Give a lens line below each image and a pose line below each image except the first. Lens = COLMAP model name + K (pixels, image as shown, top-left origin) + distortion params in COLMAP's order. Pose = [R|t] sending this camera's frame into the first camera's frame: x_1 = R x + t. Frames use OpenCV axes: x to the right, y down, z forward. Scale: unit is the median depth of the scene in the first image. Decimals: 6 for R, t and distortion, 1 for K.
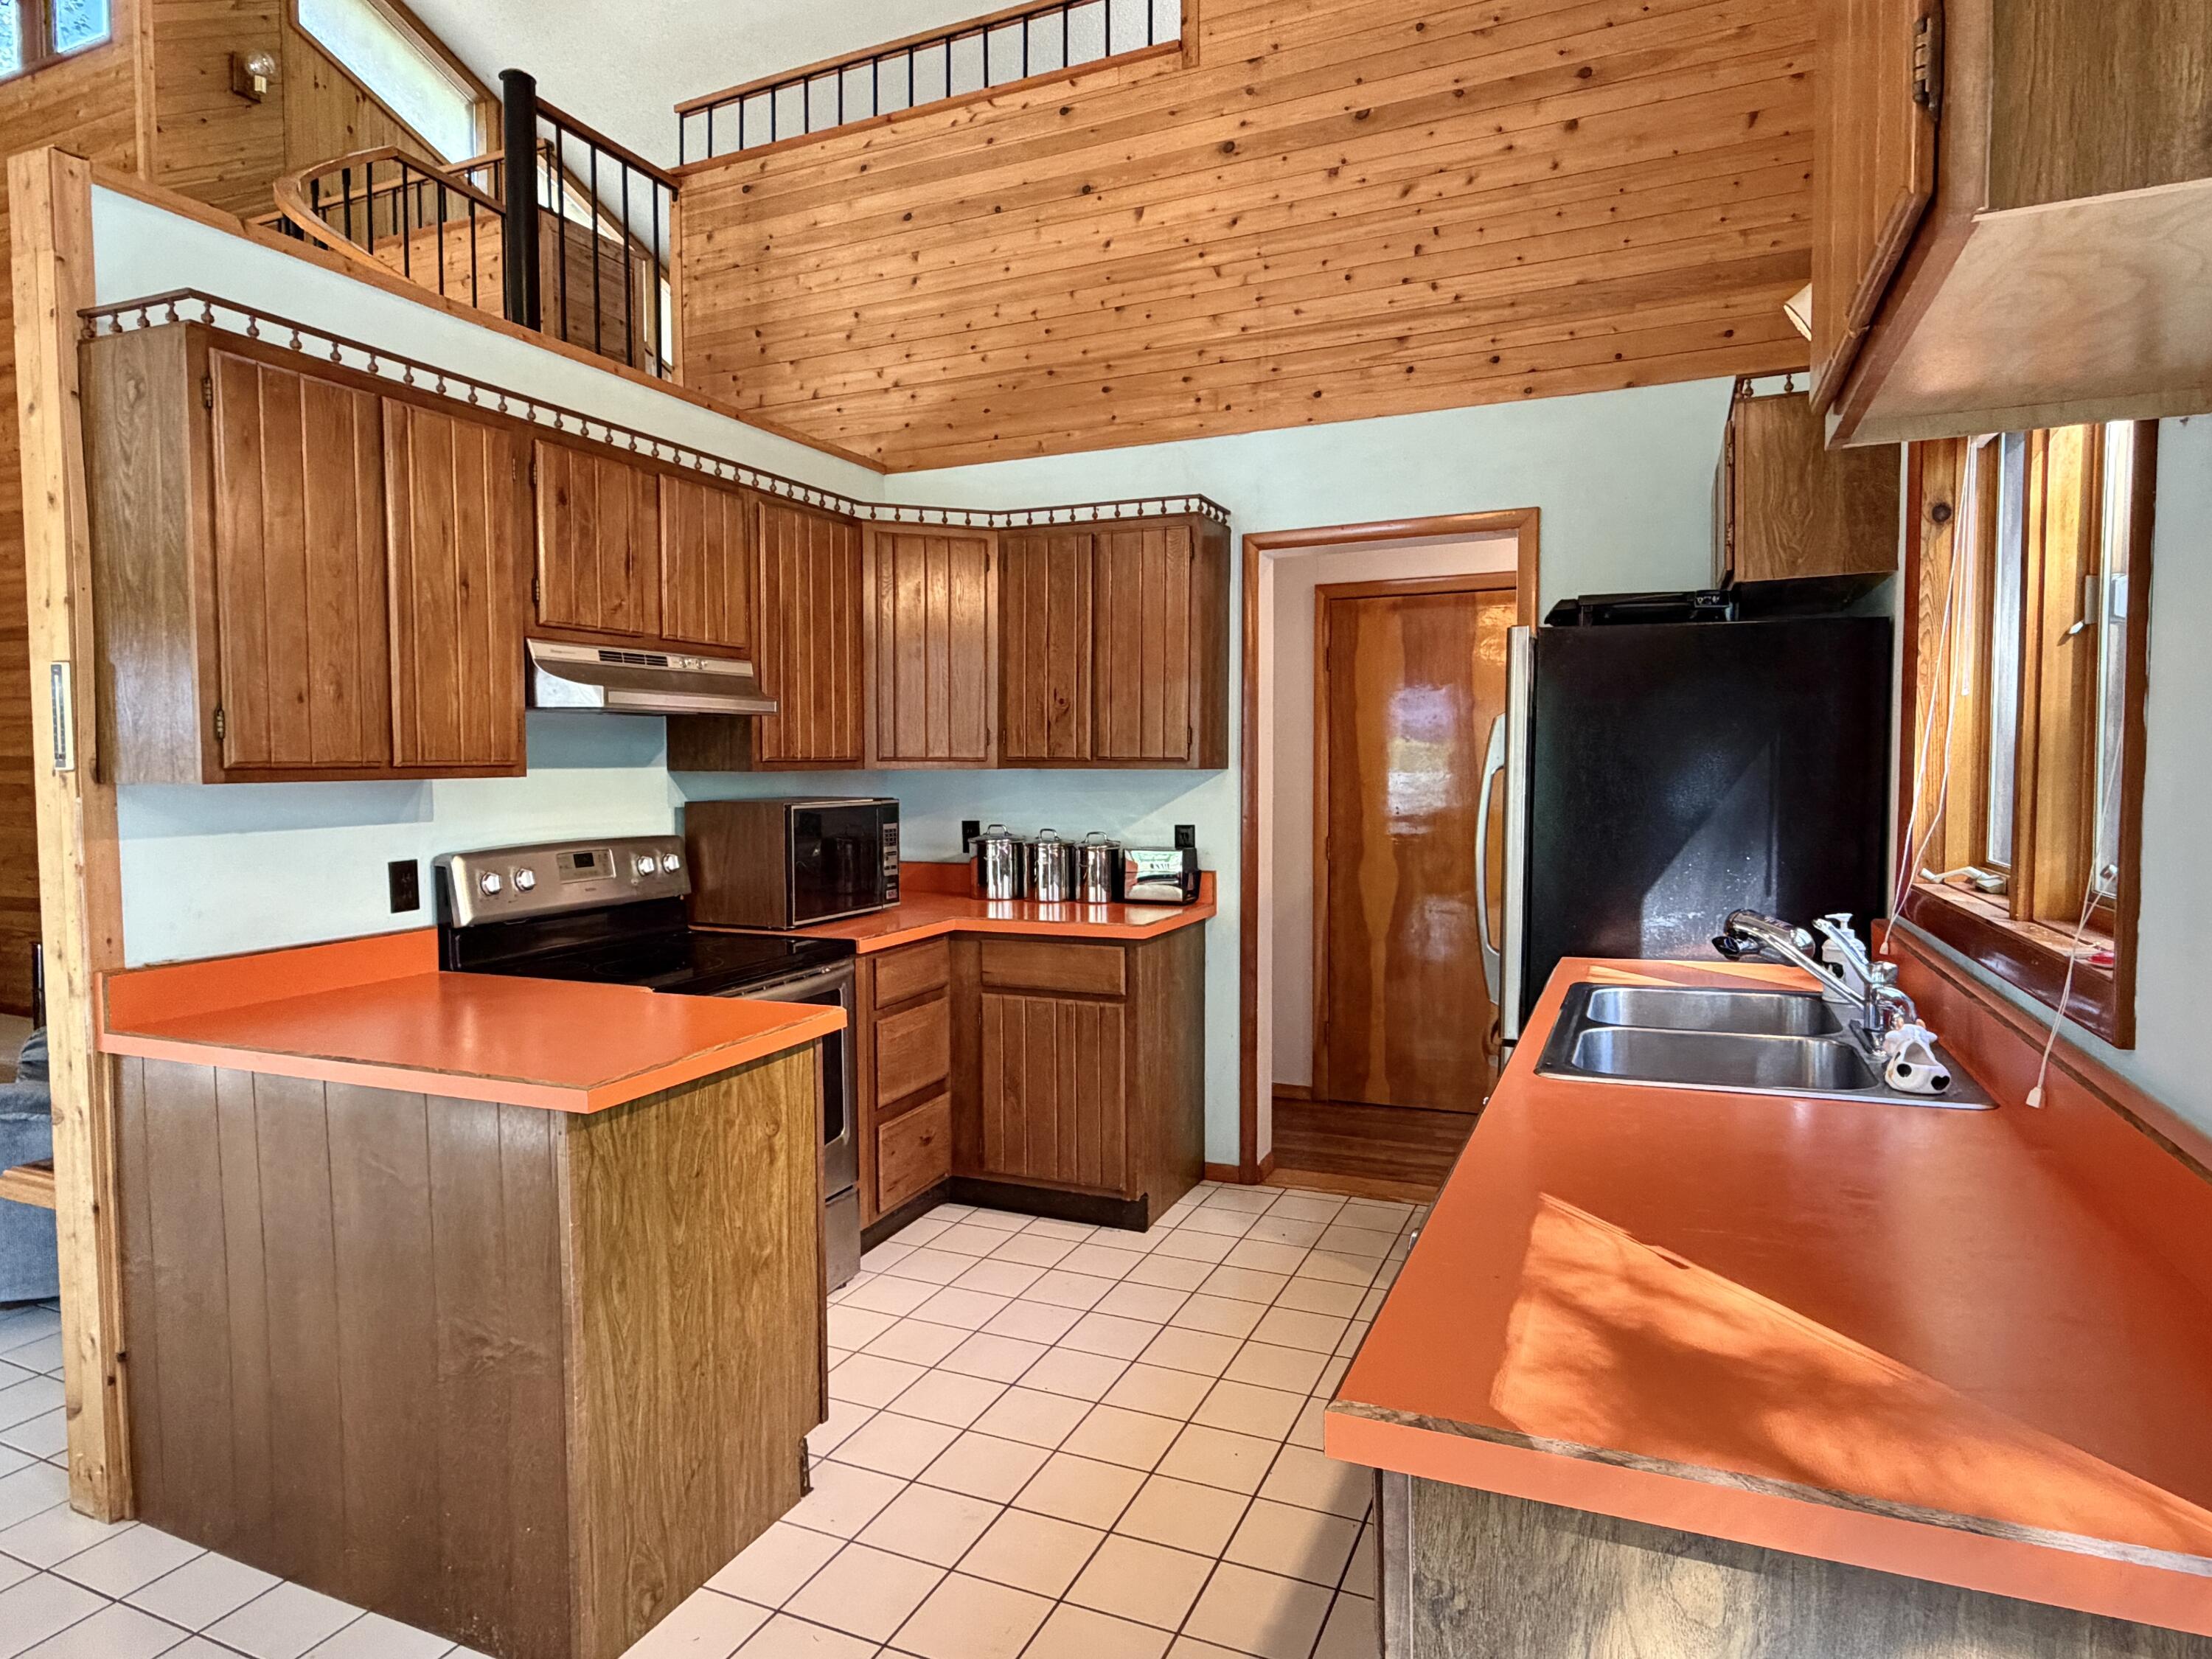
lens RADIAL K [[1278.7, 0, 1095.0], [0, 1278.7, 829.8], [0, 0, 1]] dist [-0.000600, -0.000300]
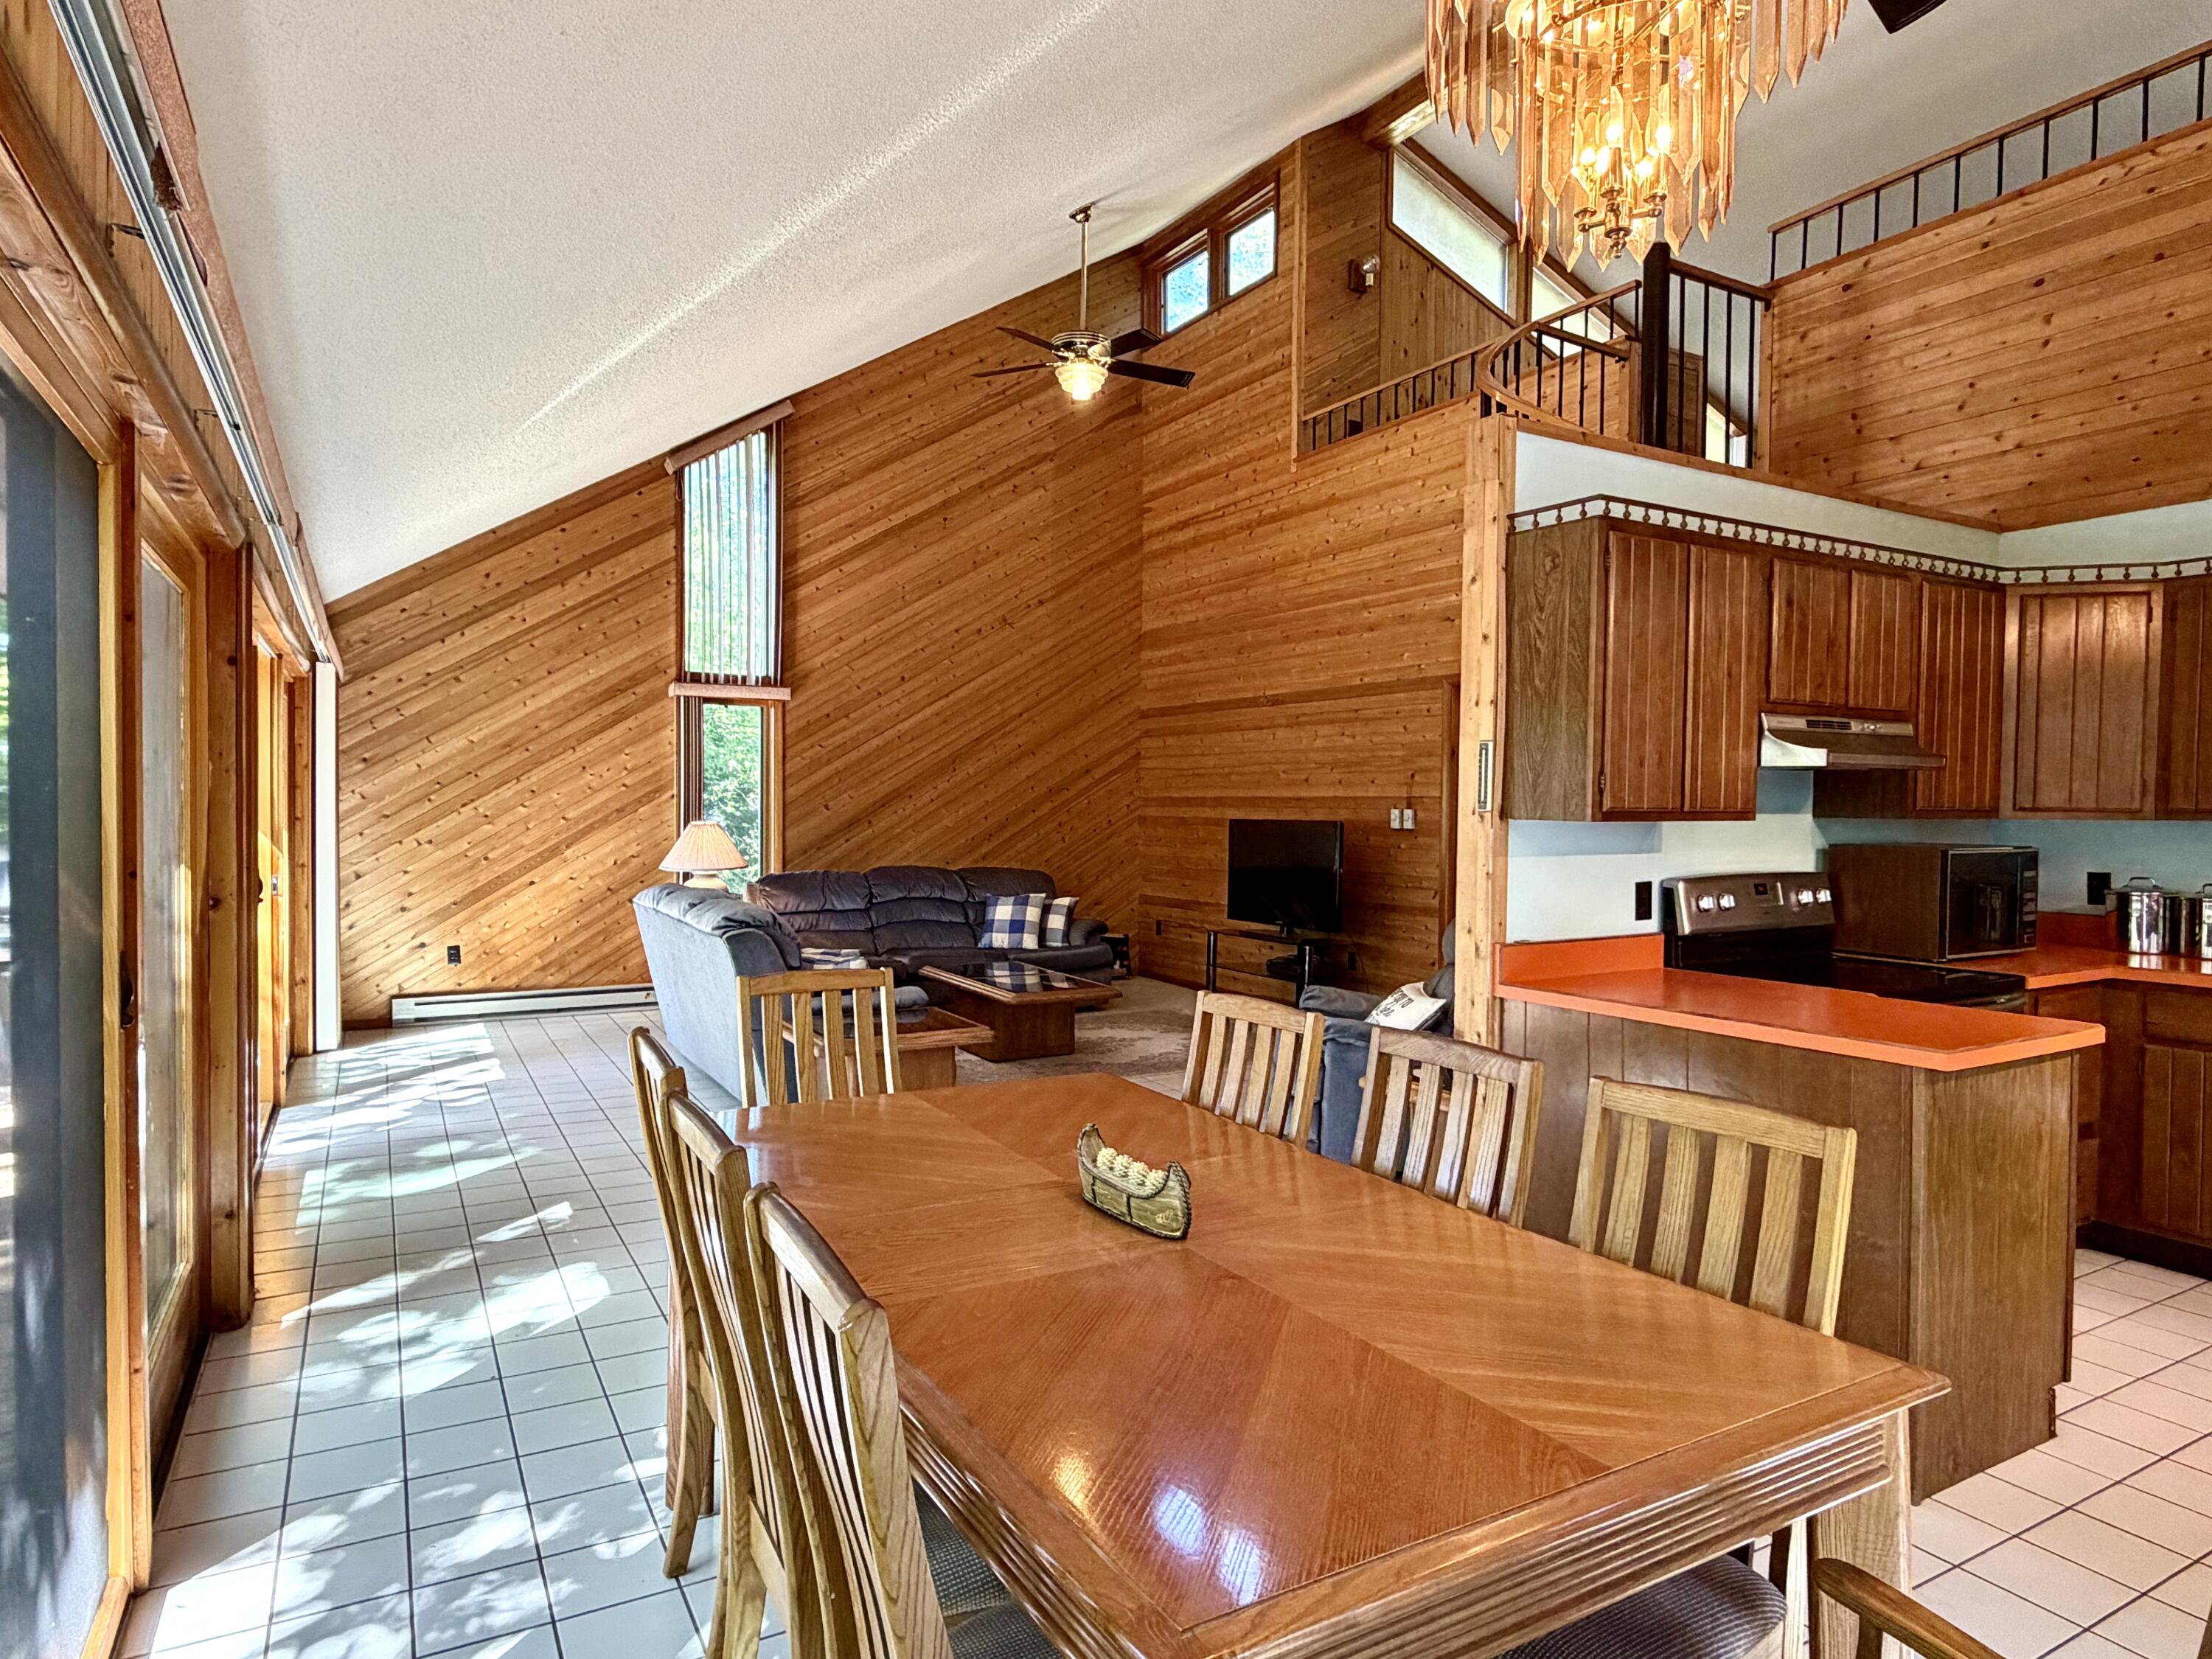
lens RADIAL K [[1278.7, 0, 1095.0], [0, 1278.7, 829.8], [0, 0, 1]] dist [-0.000600, -0.000300]
pose [[0.800231, 0.023944, -0.599214, -0.149392], [-0.044018, 0.998853, -0.018871, 0.014969], [0.598074, 0.041478, 0.800367, -0.301886]]
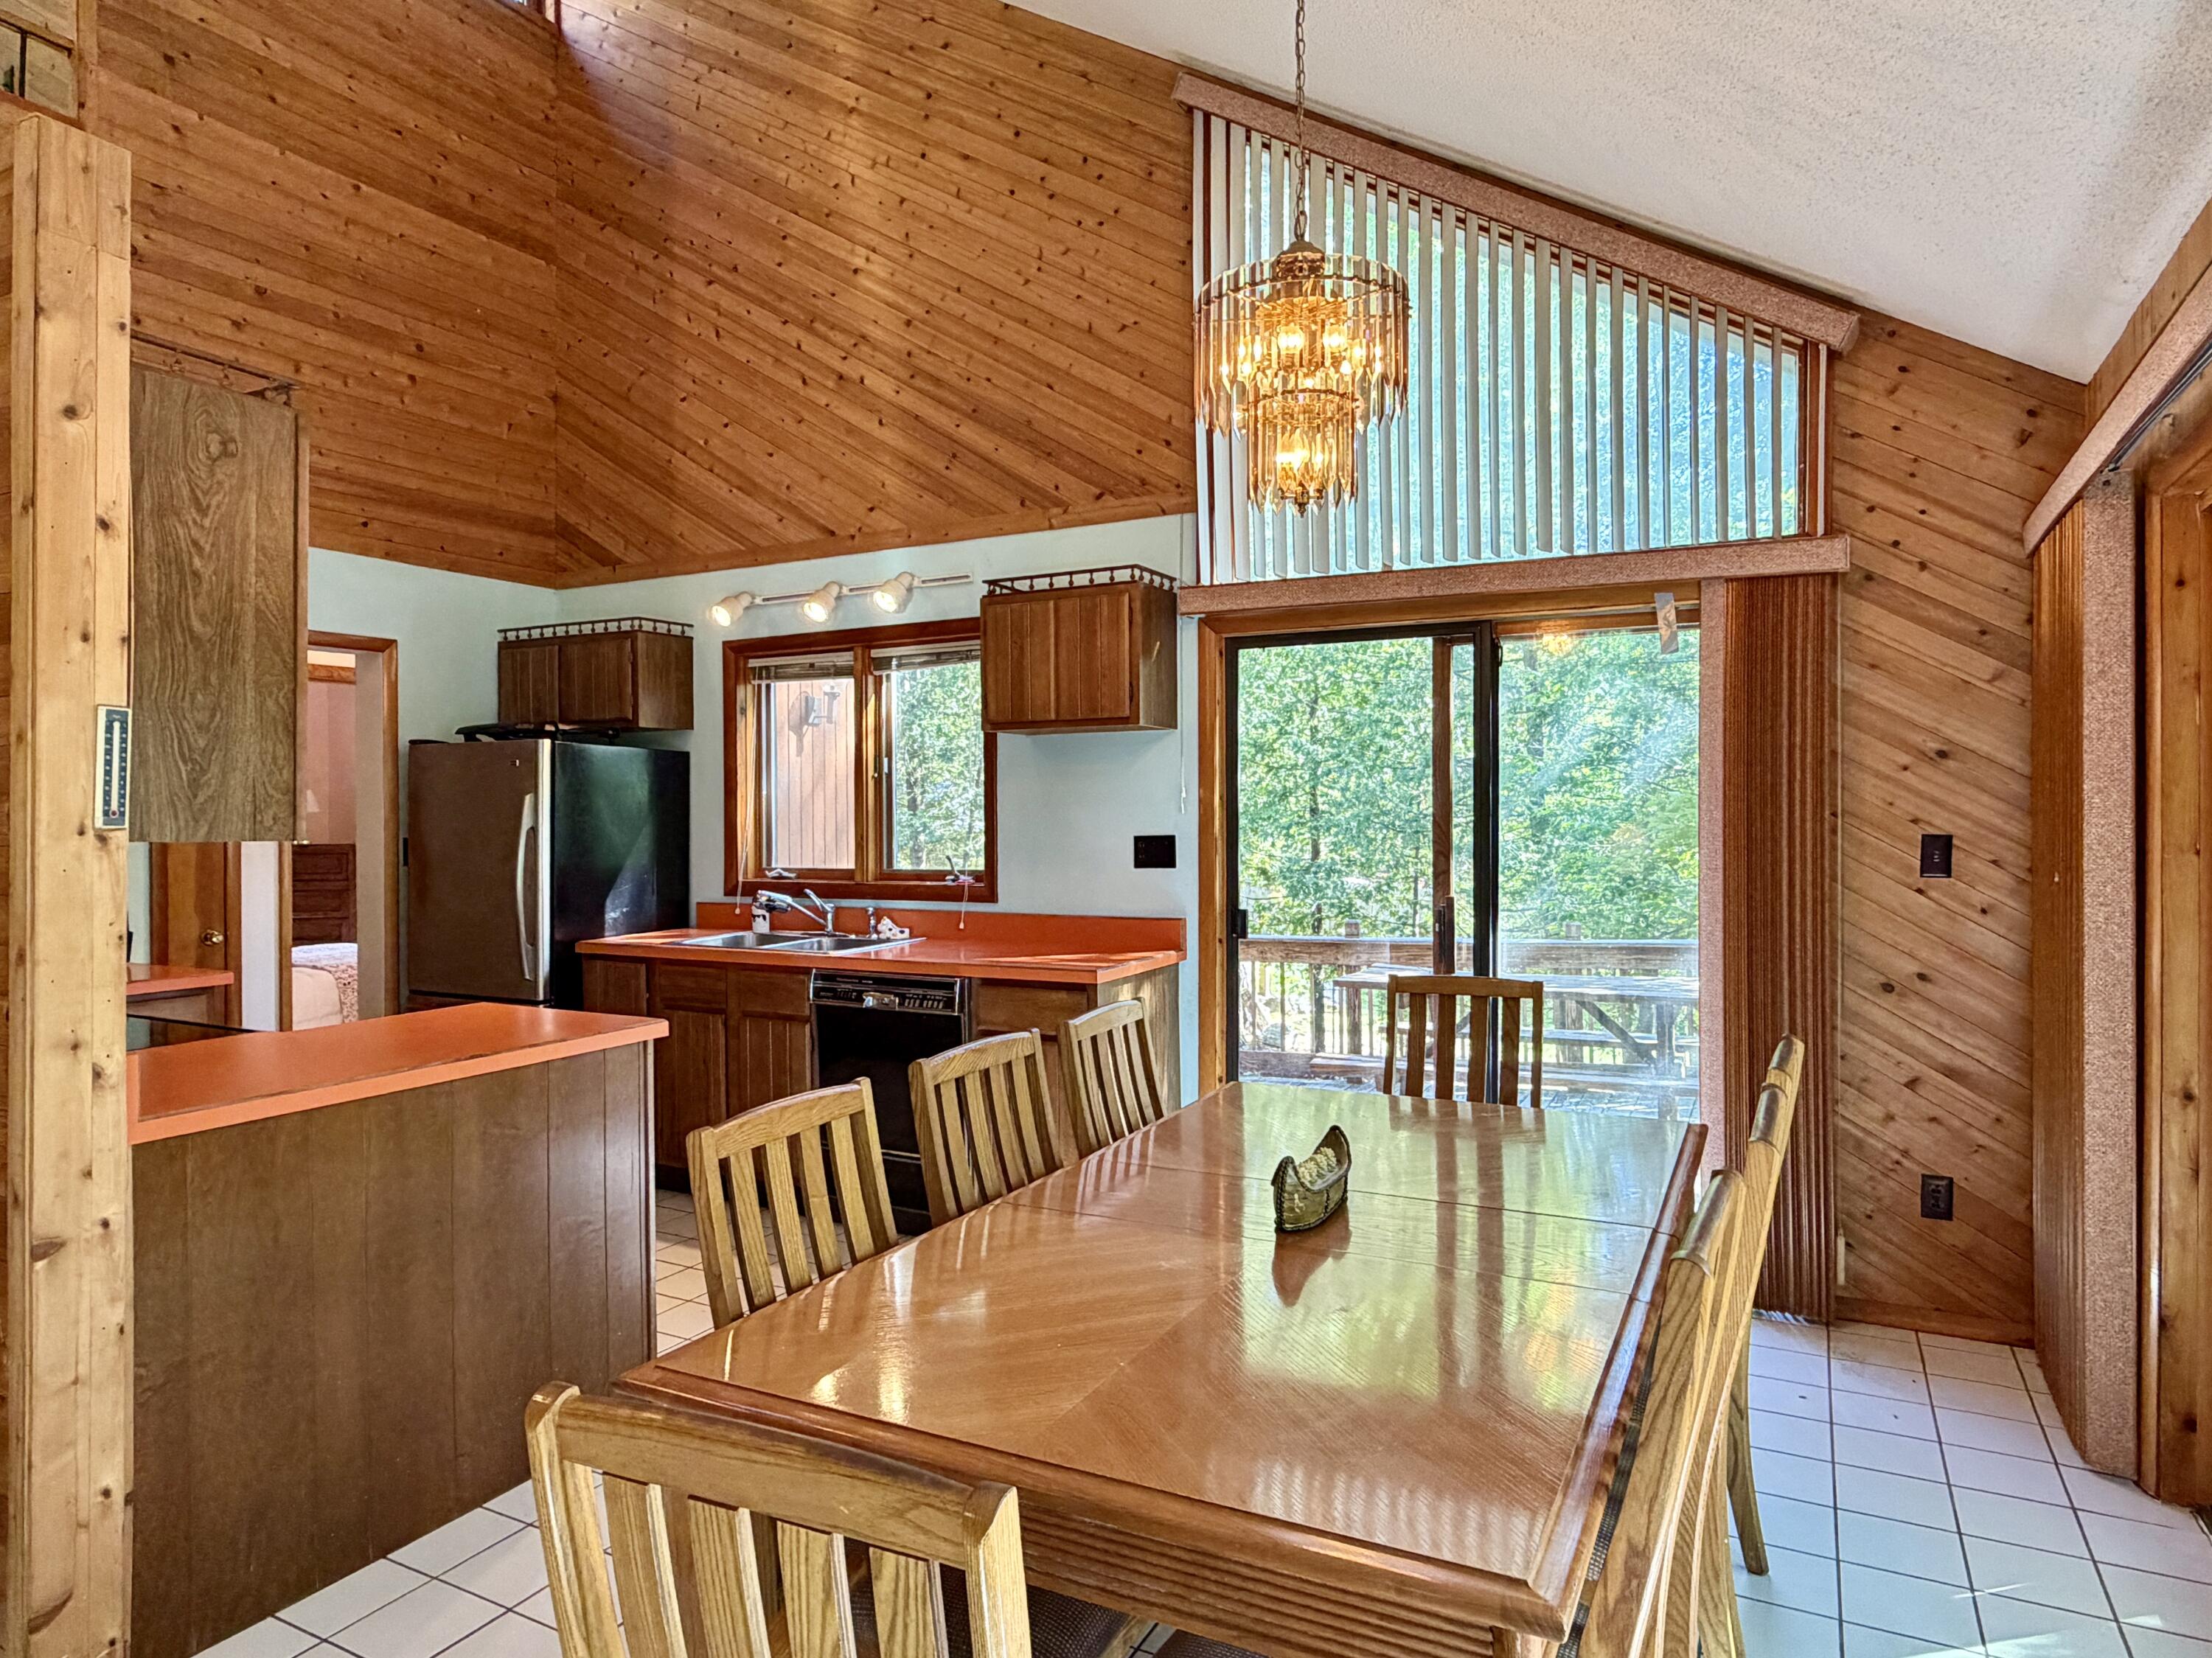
lens RADIAL K [[1327.3, 0, 1106.0], [0, 1327.3, 829.0], [0, 0, 1]] dist [-0.006596, 0.000589]
pose [[0.067589, -0.002728, 0.997710, -0.978168], [0.058054, 0.998313, -0.001204, -0.002816], [-0.996023, 0.058003, 0.067633, 0.147219]]
